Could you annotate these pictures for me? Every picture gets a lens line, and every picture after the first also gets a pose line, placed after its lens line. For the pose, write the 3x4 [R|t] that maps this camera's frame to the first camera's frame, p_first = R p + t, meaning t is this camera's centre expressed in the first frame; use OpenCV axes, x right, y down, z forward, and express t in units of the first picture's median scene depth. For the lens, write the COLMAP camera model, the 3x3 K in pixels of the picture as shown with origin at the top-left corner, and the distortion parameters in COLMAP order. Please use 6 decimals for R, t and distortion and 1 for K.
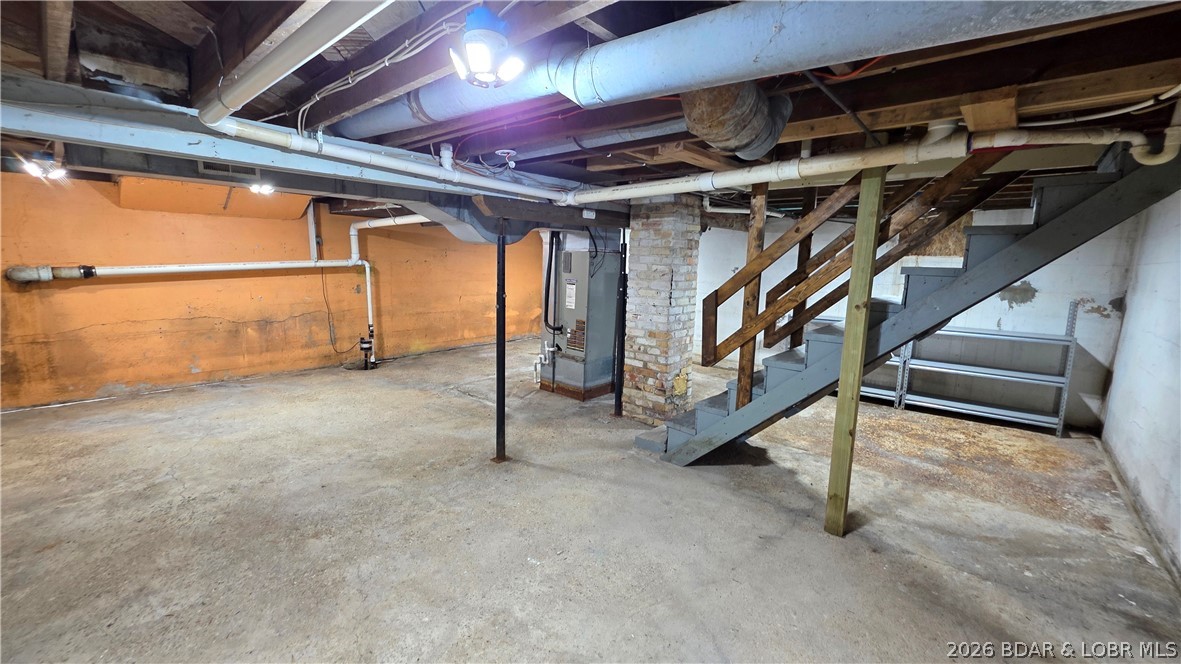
lens RADIAL K [[480.7, 0, 586.1], [0, 480.7, 334.9], [0, 0, 1]] dist [0.000081, -0.000041]
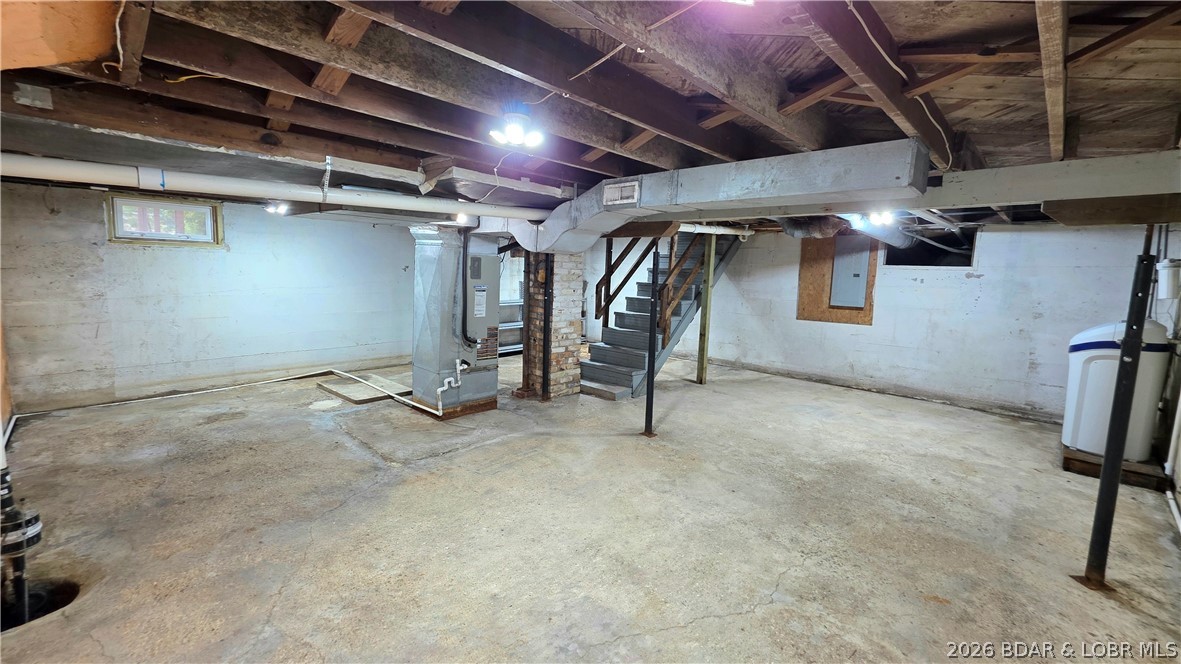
lens RADIAL K [[480.7, 0, 585.4], [0, 480.7, 324.4], [0, 0, 1]] dist [0.000081, -0.000041]
pose [[0.043527, -0.143592, 0.988679, -1.153198], [0.129170, 0.982120, 0.136953, -0.172907], [-0.990667, 0.121747, 0.061297, 0.900094]]
